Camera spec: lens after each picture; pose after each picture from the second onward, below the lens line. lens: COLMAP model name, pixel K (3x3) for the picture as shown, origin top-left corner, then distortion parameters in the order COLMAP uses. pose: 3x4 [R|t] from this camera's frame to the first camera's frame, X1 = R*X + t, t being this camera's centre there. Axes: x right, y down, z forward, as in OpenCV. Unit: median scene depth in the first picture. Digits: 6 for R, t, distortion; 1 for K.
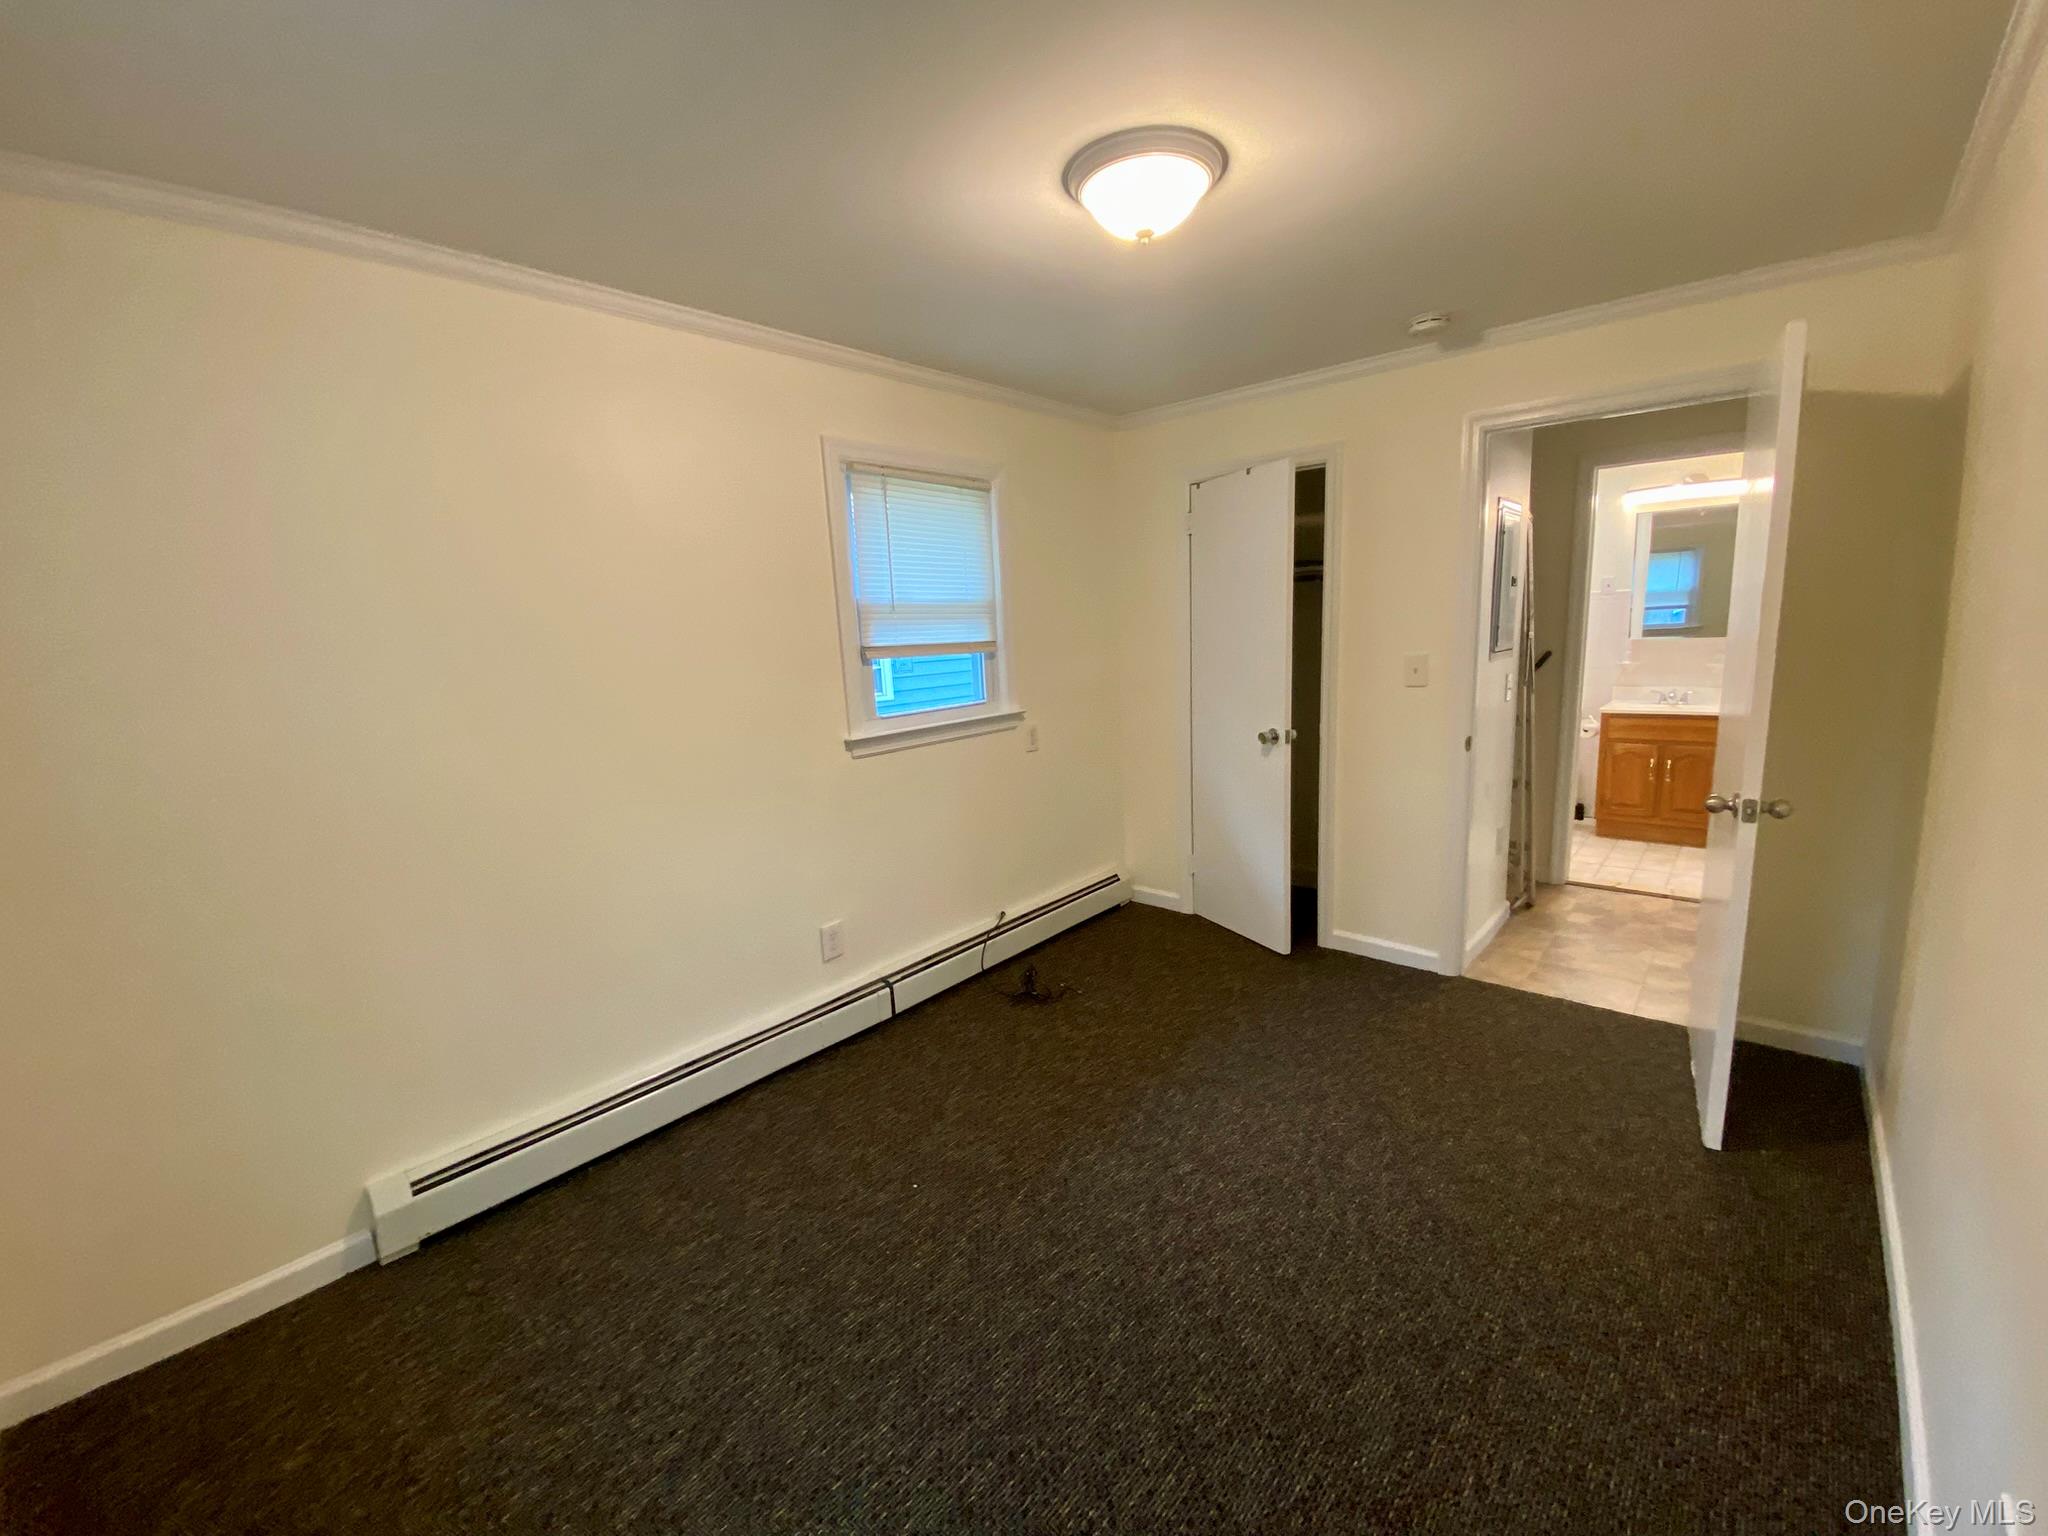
lens RADIAL K [[826.8, 0, 1019.4], [0, 826.8, 765.1], [0, 0, 1]] dist [0.012139, -0.012158]
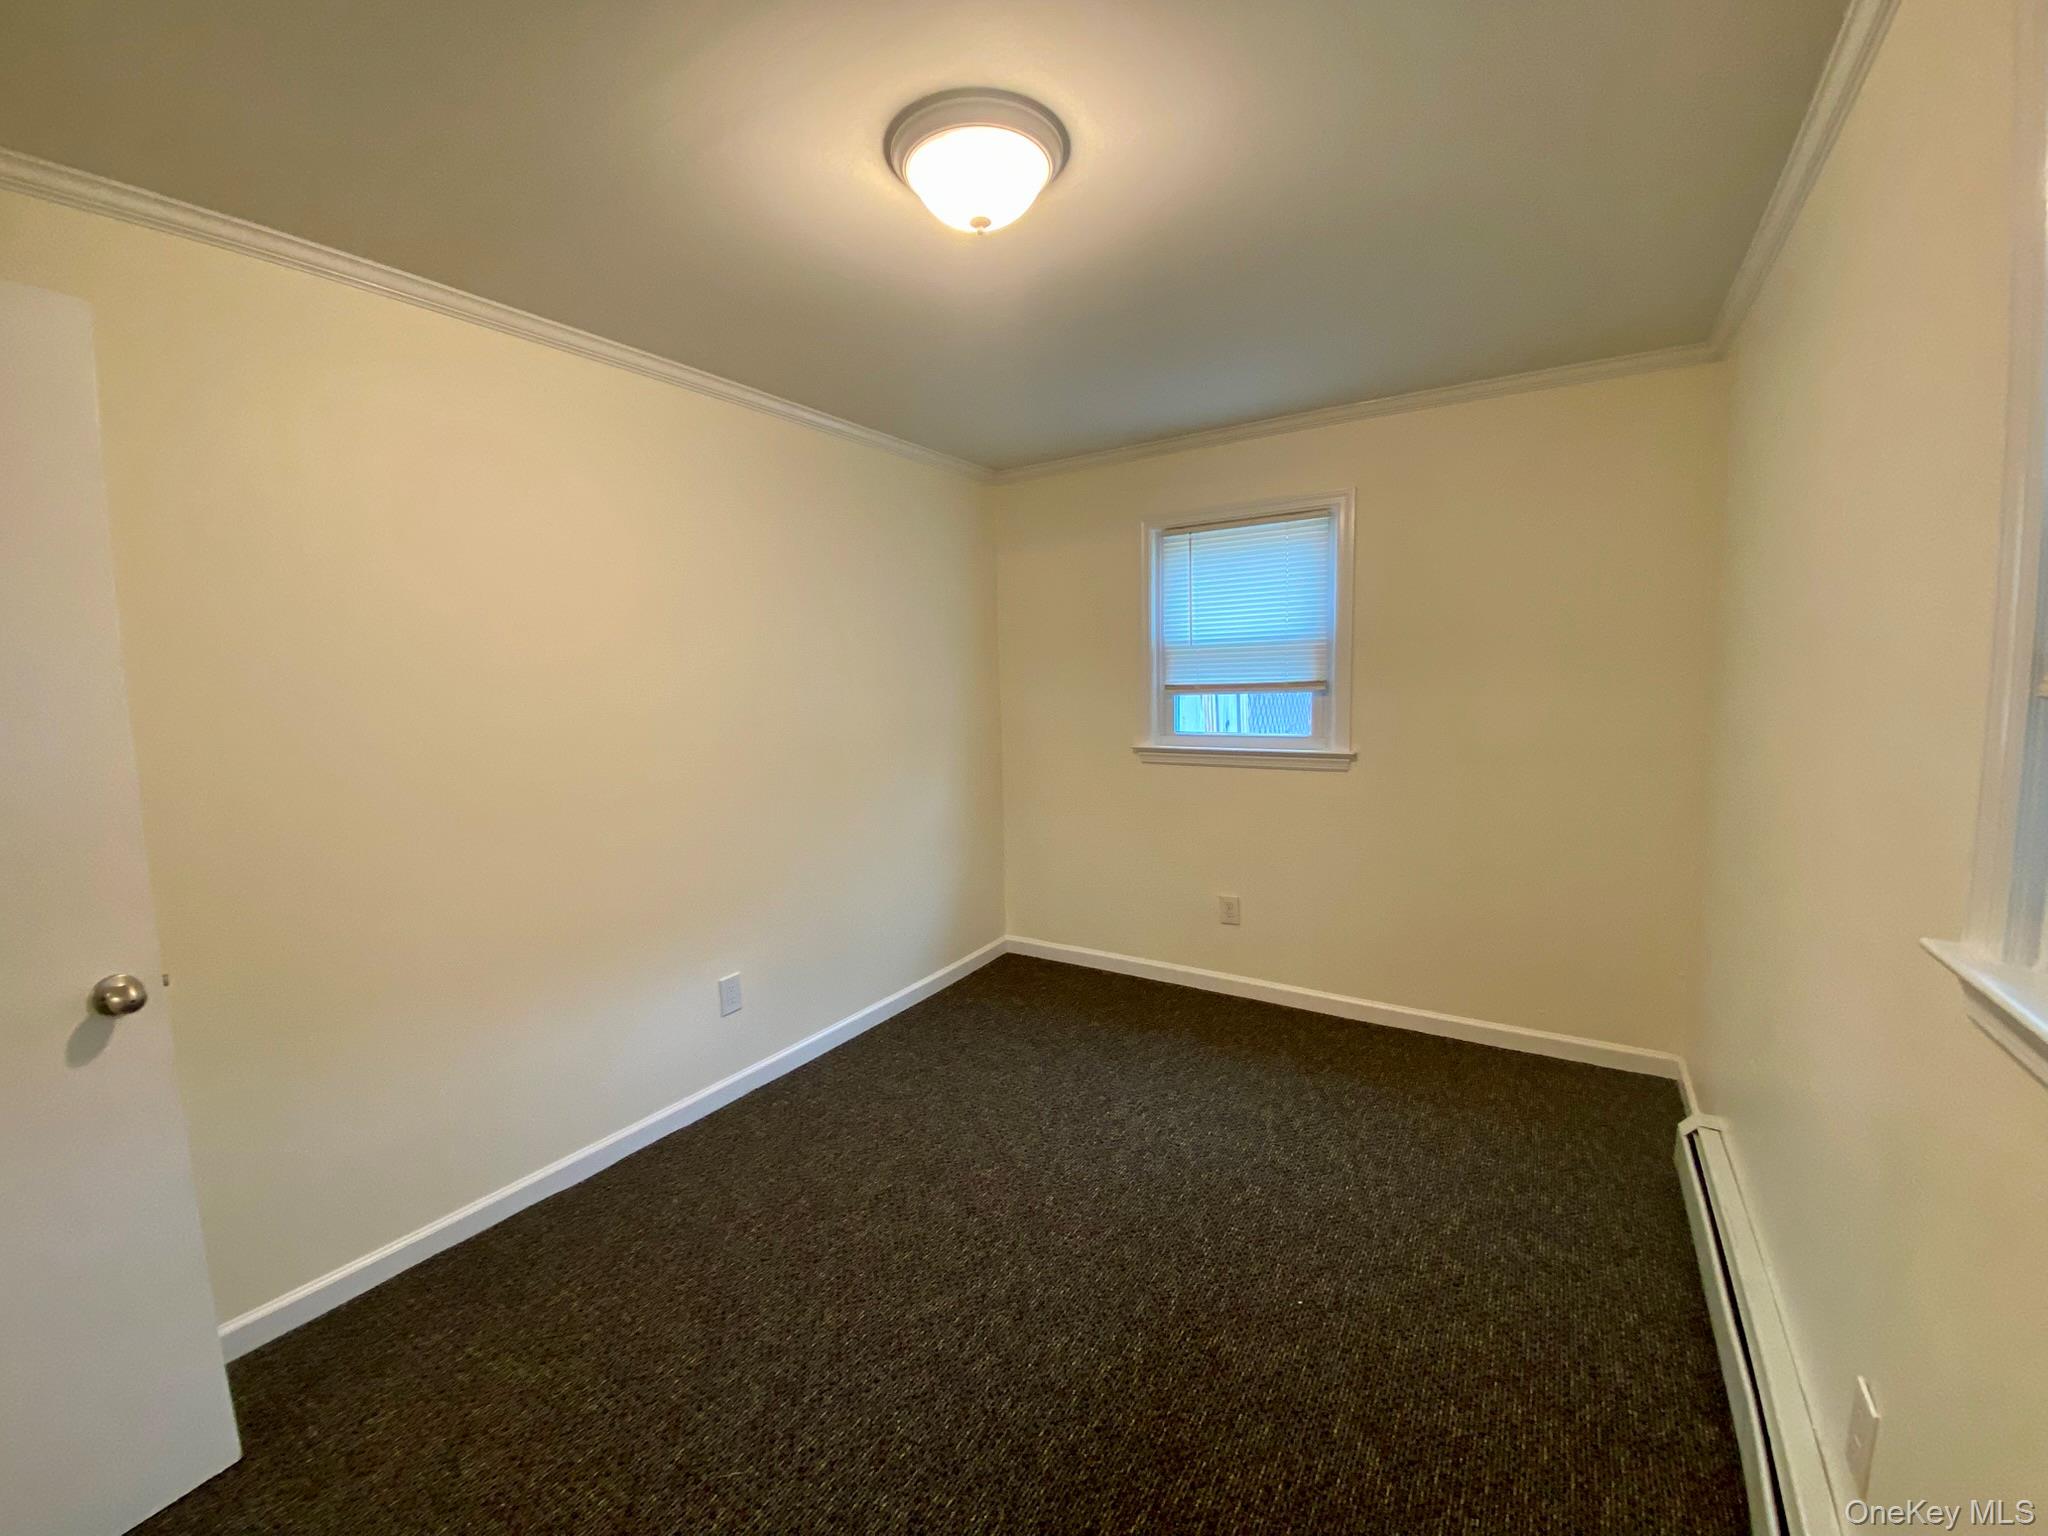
lens RADIAL K [[826.8, 0, 1028.5], [0, 826.8, 756.6], [0, 0, 1]] dist [0.012139, -0.012158]
pose [[-0.981670, 0.086333, -0.169916, 0.239163], [0.037246, 0.961233, 0.273211, -0.265192], [0.186916, 0.261875, -0.946829, 1.588231]]
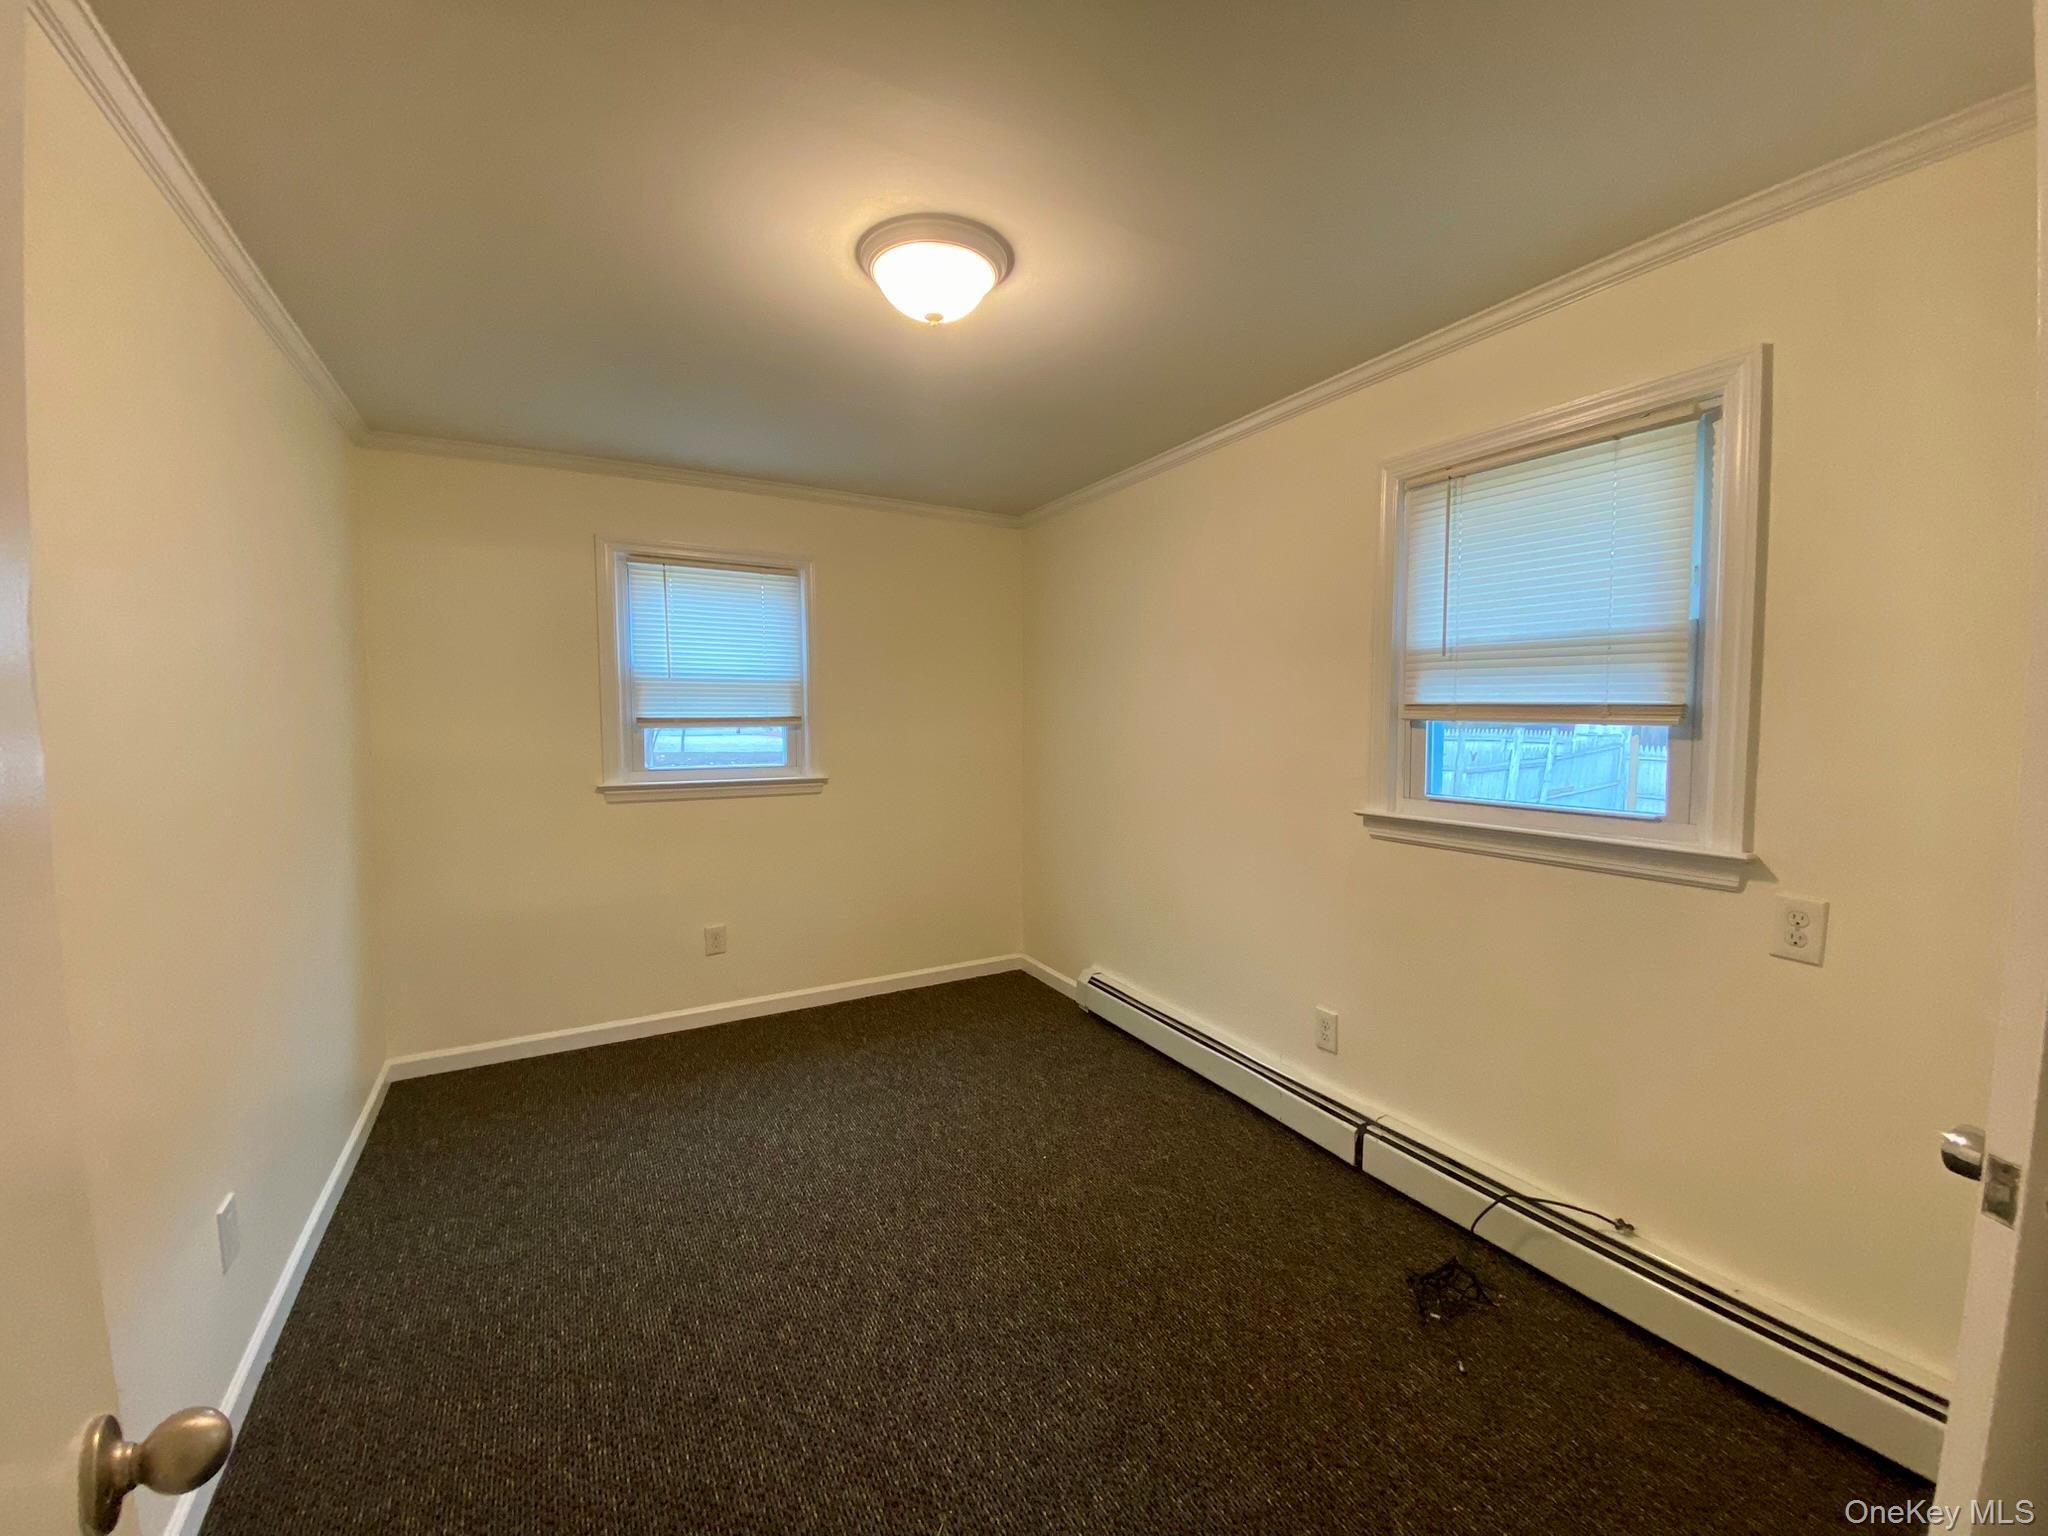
lens RADIAL K [[826.8, 0, 1016.3], [0, 826.8, 755.7], [0, 0, 1]] dist [0.012139, -0.012158]
pose [[-0.327965, 0.103054, -0.939052, 0.918965], [-0.143429, 0.977077, 0.157320, -0.222730], [0.933738, 0.186283, -0.305666, 1.203443]]
